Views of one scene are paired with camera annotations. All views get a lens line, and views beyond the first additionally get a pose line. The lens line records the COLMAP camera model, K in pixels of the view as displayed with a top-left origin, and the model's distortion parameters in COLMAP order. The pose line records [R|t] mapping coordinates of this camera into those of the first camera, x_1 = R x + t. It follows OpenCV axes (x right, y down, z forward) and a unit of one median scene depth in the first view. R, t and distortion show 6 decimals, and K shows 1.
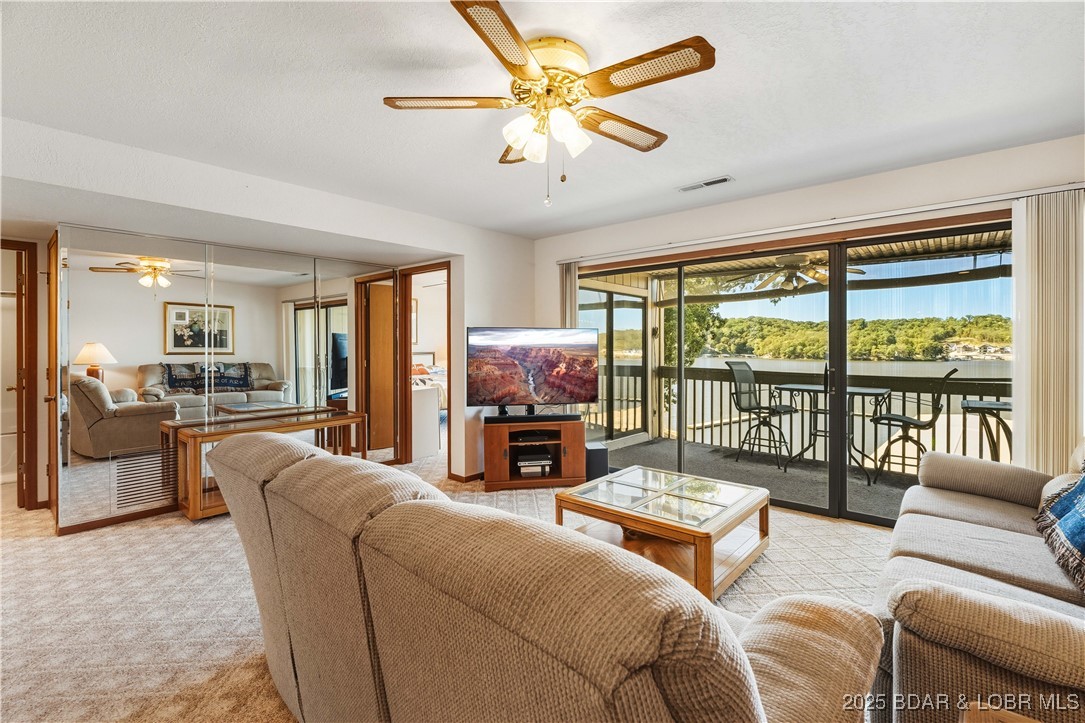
lens RADIAL K [[479.3, 0, 542.8], [0, 479.3, 350.2], [0, 0, 1]] dist [-0.009040, 0.002182]
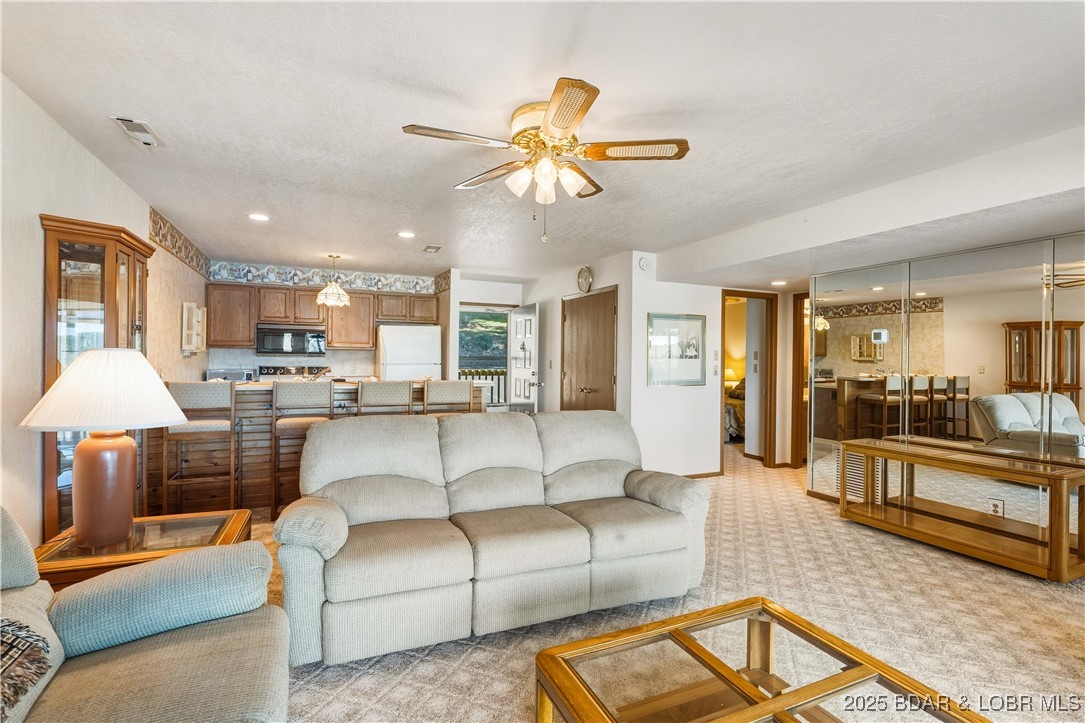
lens RADIAL K [[509.4, 0, 549.4], [0, 509.4, 358.2], [0, 0, 1]] dist [-0.019365, -0.000117]
pose [[-0.414167, -0.002212, -0.910198, 0.389655], [-0.020941, 0.999756, 0.007100, -0.007488], [0.909960, 0.022001, -0.414112, 0.523939]]
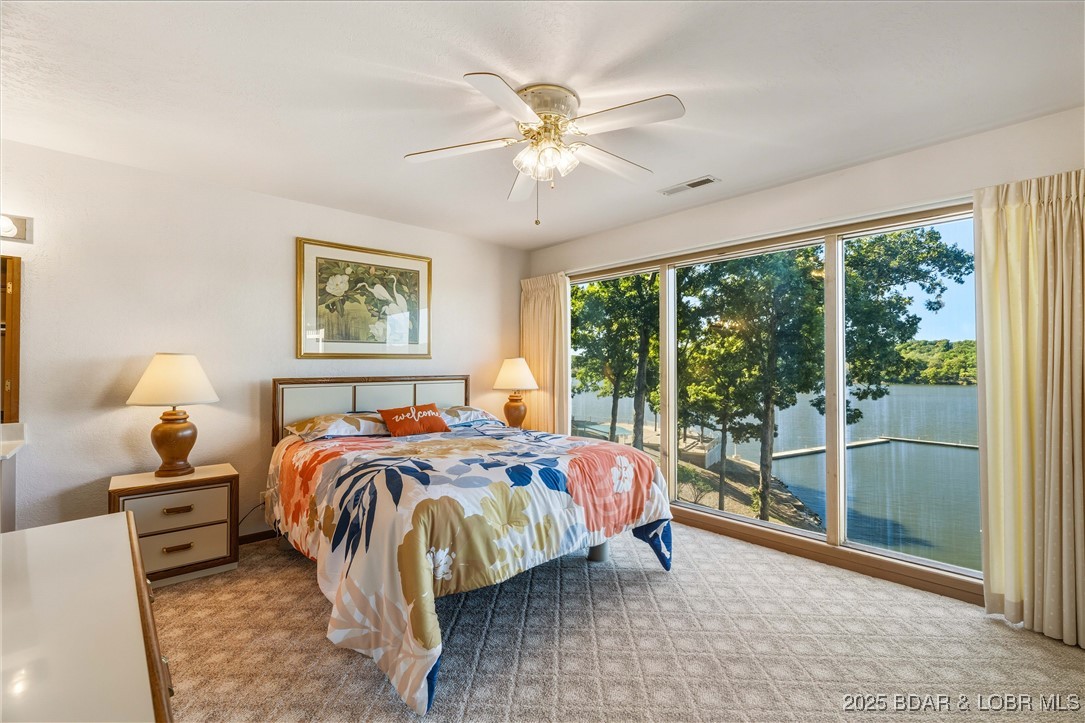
lens RADIAL K [[479.3, 0, 545.4], [0, 479.3, 360.9], [0, 0, 1]] dist [-0.009040, 0.002182]
pose [[0.993767, 0.001801, -0.111460, -0.173374], [-0.004370, 0.999730, -0.022805, 0.001802], [0.111389, 0.023150, 0.993507, 0.934231]]
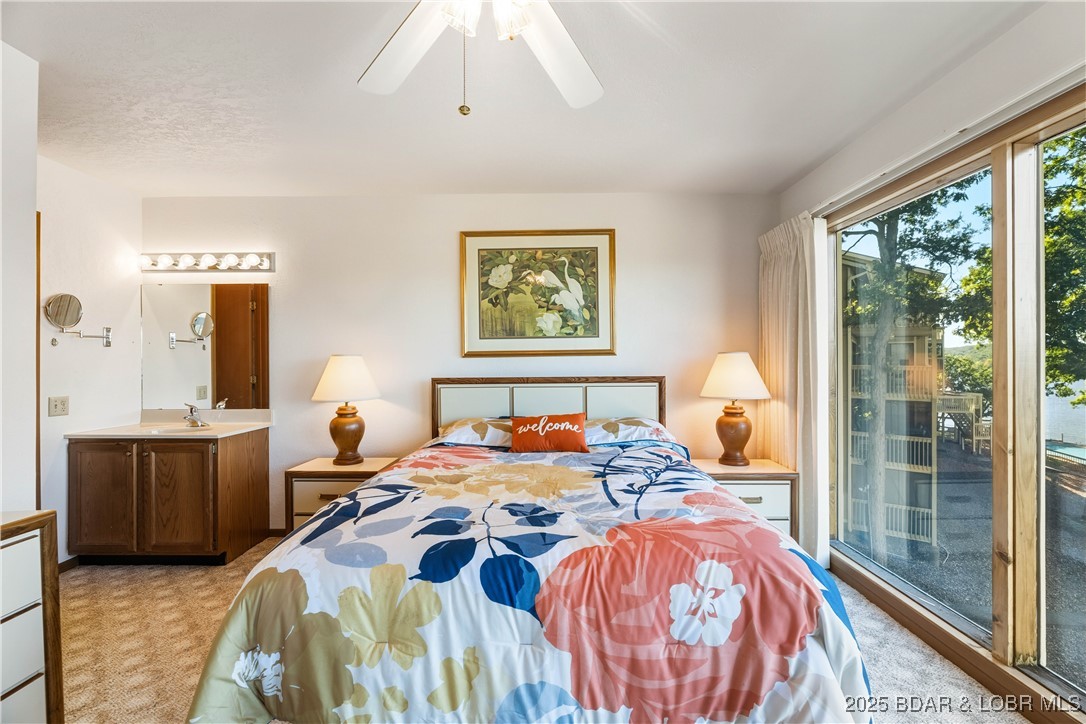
lens RADIAL K [[479.8, 0, 544.9], [0, 479.8, 359.4], [0, 0, 1]] dist [-0.009040, 0.002182]
pose [[0.653944, -0.004032, -0.756532, -0.043616], [-0.005631, 0.999932, -0.010196, -0.005723], [0.756522, 0.010927, 0.653877, 1.194010]]
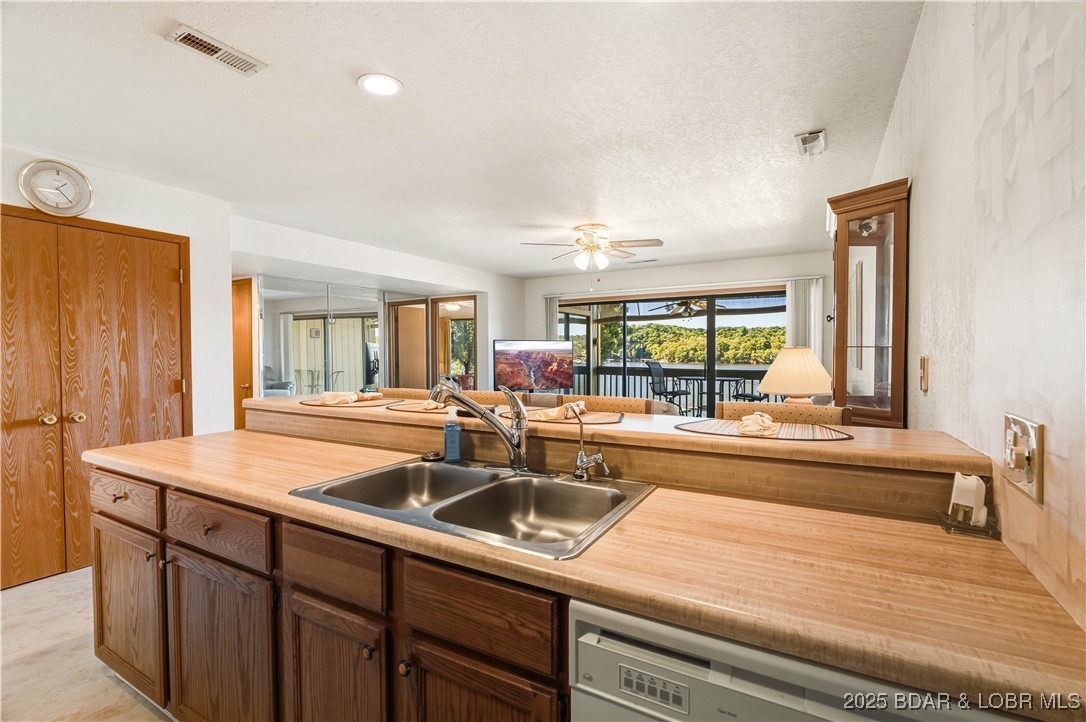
lens RADIAL K [[479.8, 0, 546.4], [0, 479.8, 353.8], [0, 0, 1]] dist [-0.009040, 0.002182]
pose [[0.980353, -0.004161, 0.197208, -0.228355], [0.005007, 0.999980, -0.003789, 0.004181], [-0.197188, 0.004702, 0.980354, -0.427536]]
